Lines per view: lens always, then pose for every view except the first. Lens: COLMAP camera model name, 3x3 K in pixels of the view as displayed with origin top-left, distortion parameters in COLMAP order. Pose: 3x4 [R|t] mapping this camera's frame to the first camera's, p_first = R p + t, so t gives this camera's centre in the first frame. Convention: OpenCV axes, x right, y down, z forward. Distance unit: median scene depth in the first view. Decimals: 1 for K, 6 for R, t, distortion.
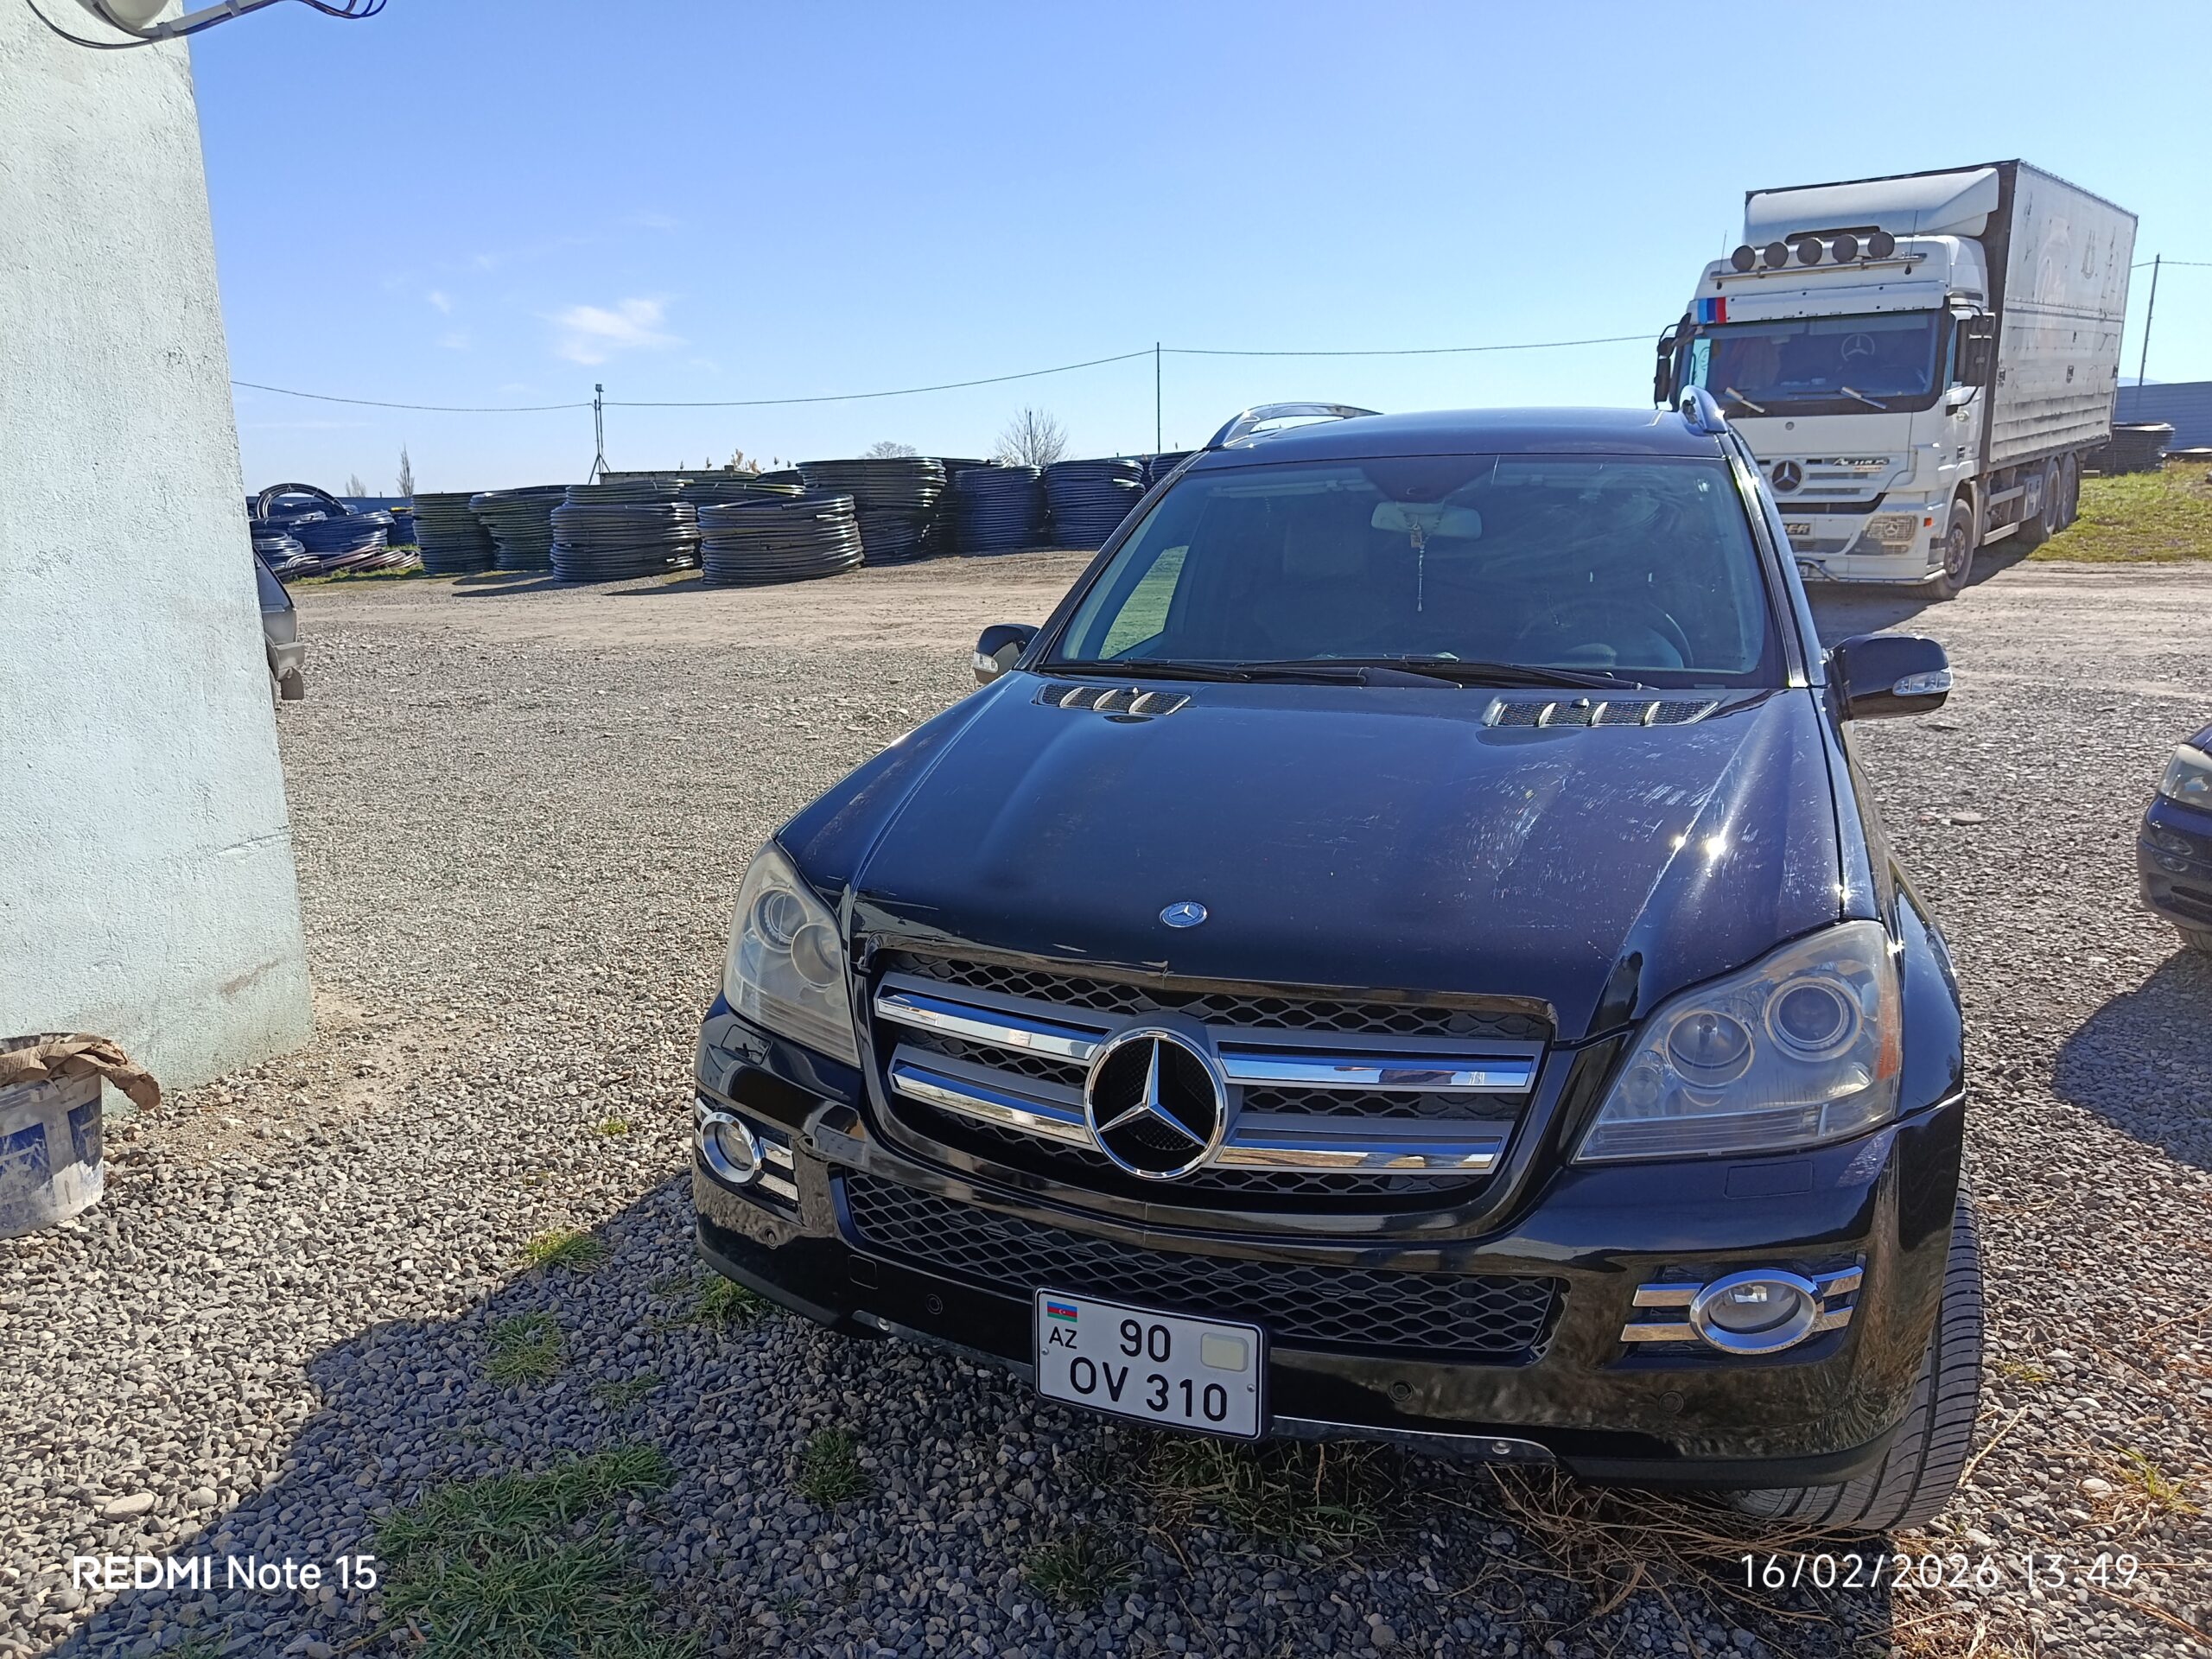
lens RADIAL K [[1529.6, 0, 1105.8], [0, 1529.6, 855.4], [0, 0, 1]] dist [-0.008542, -0.005823]
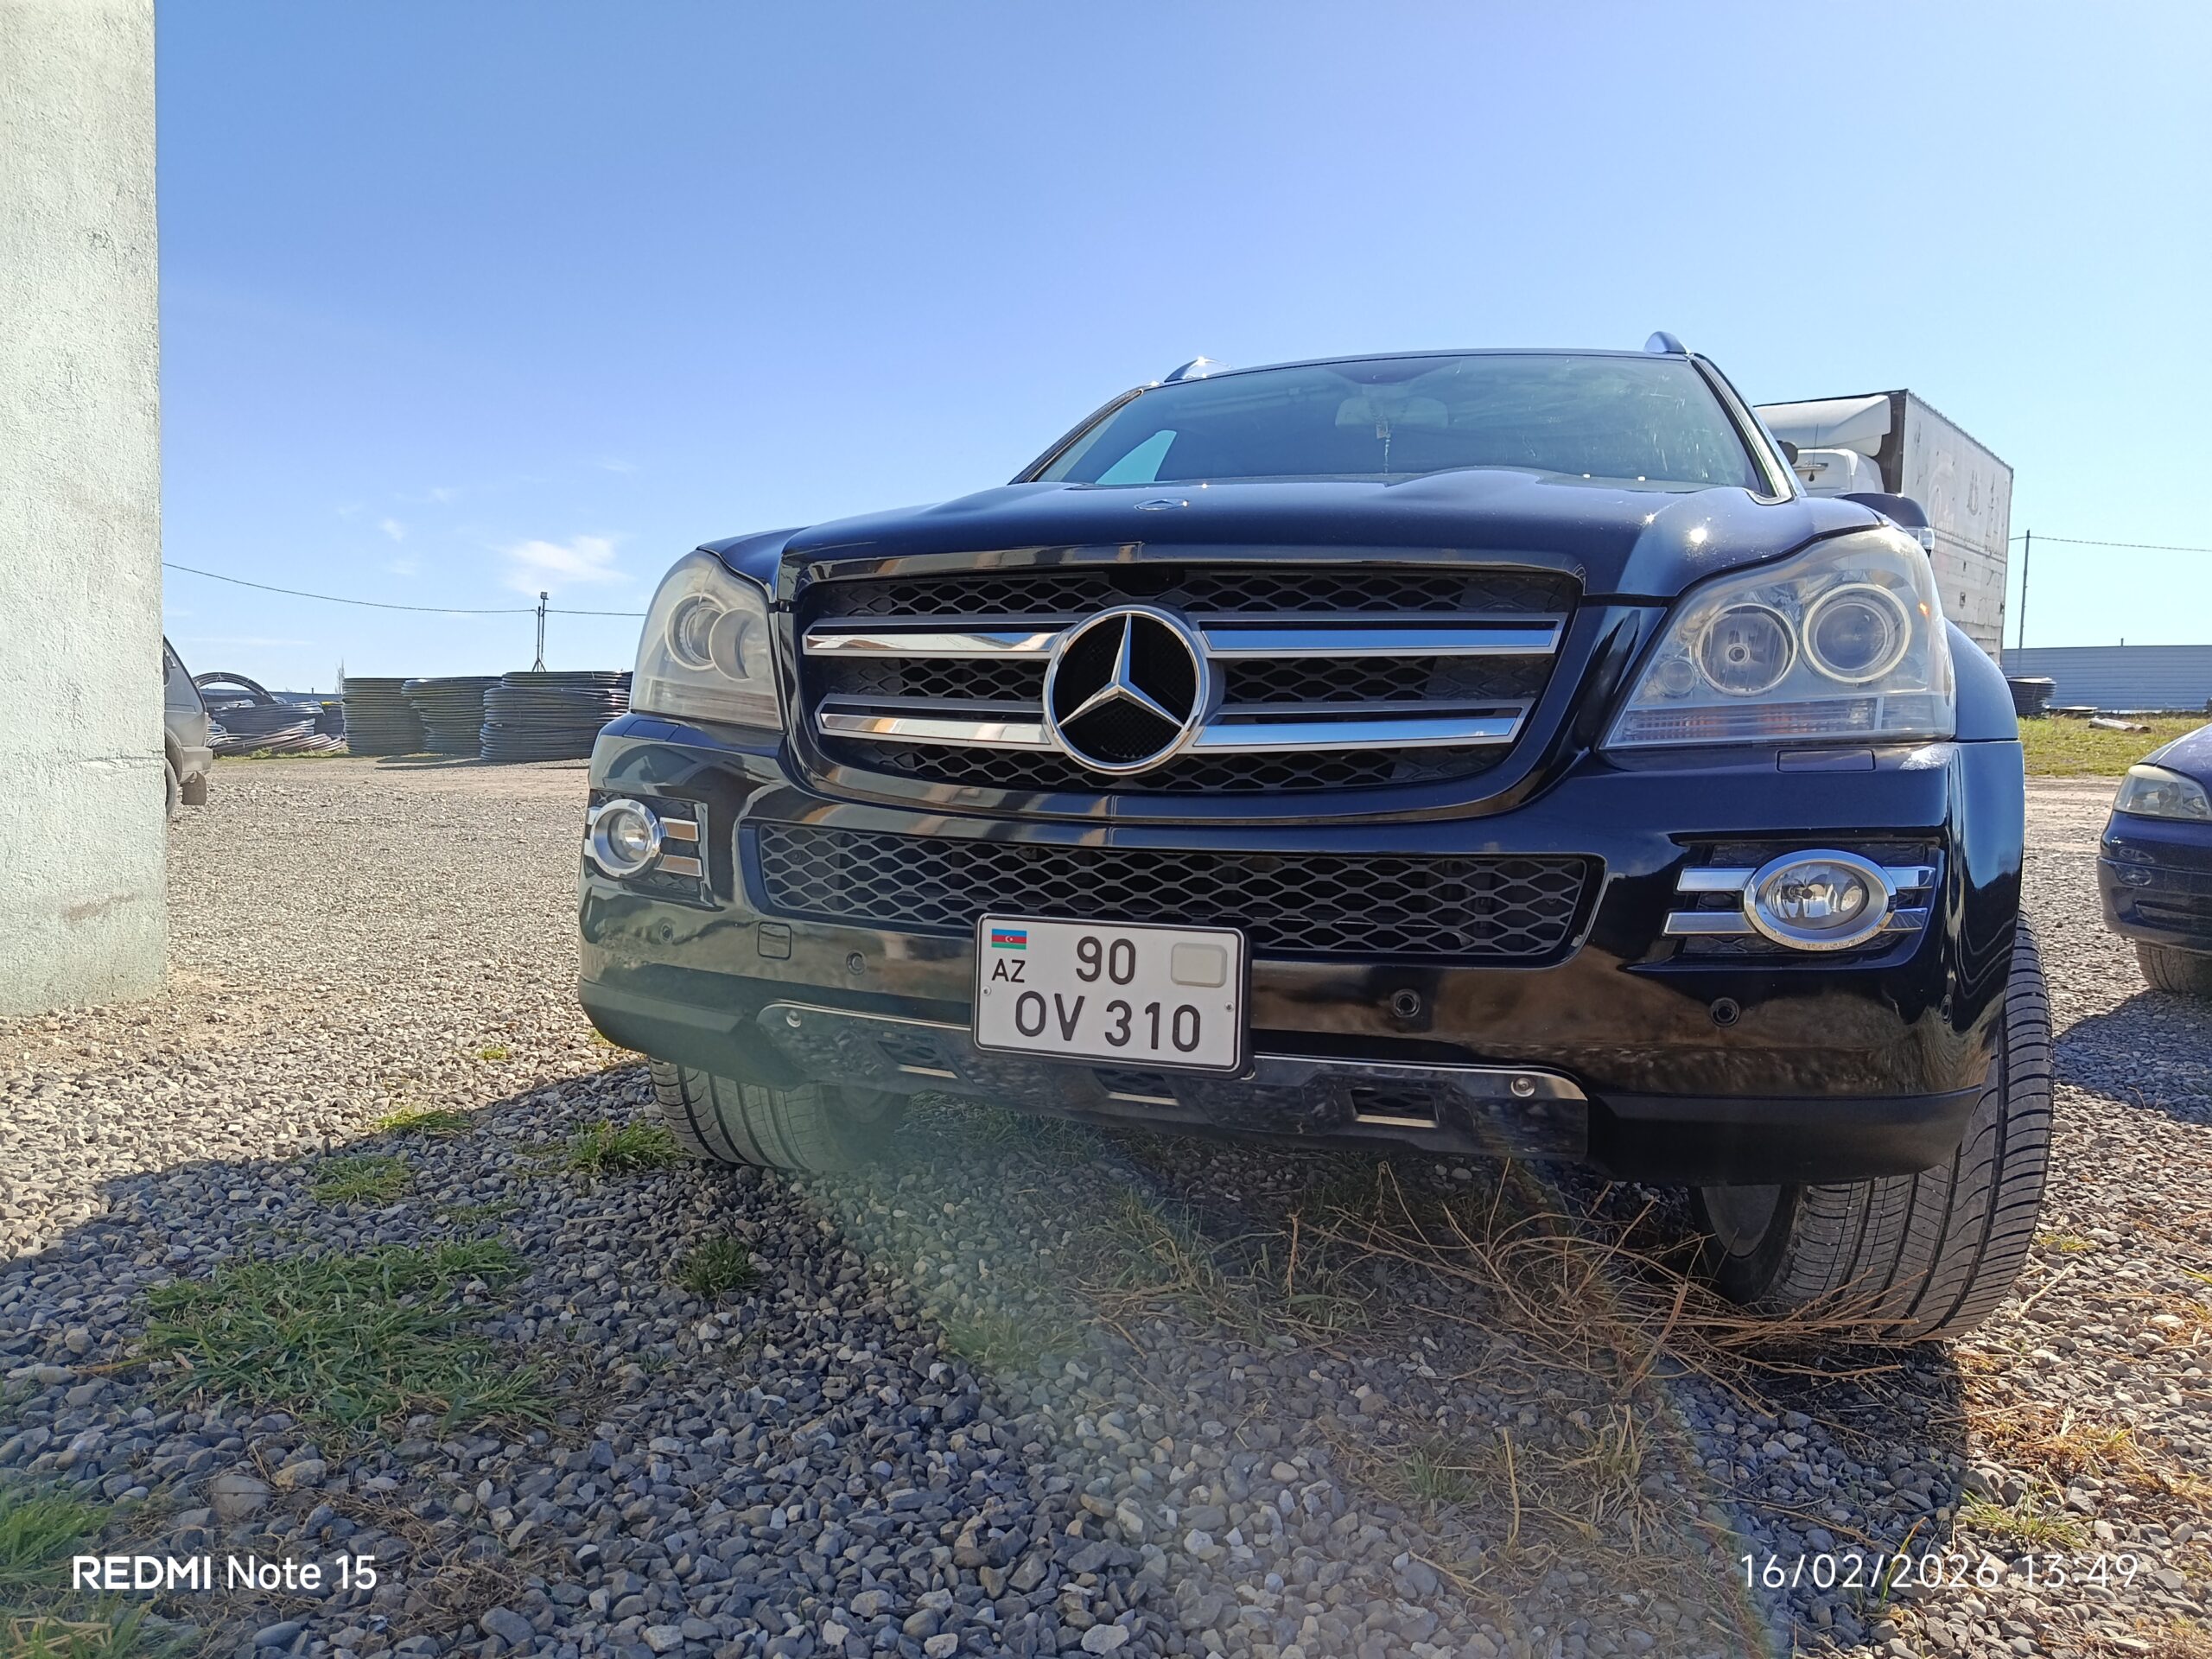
lens RADIAL K [[1525.6, 0, 1103.5], [0, 1525.6, 859.8], [0, 0, 1]] dist [0.002697, -0.012293]
pose [[0.998329, 0.034942, 0.046025, -0.013085], [-0.027516, 0.987828, -0.153096, 0.312491], [-0.050814, 0.151574, 0.987139, 0.124649]]
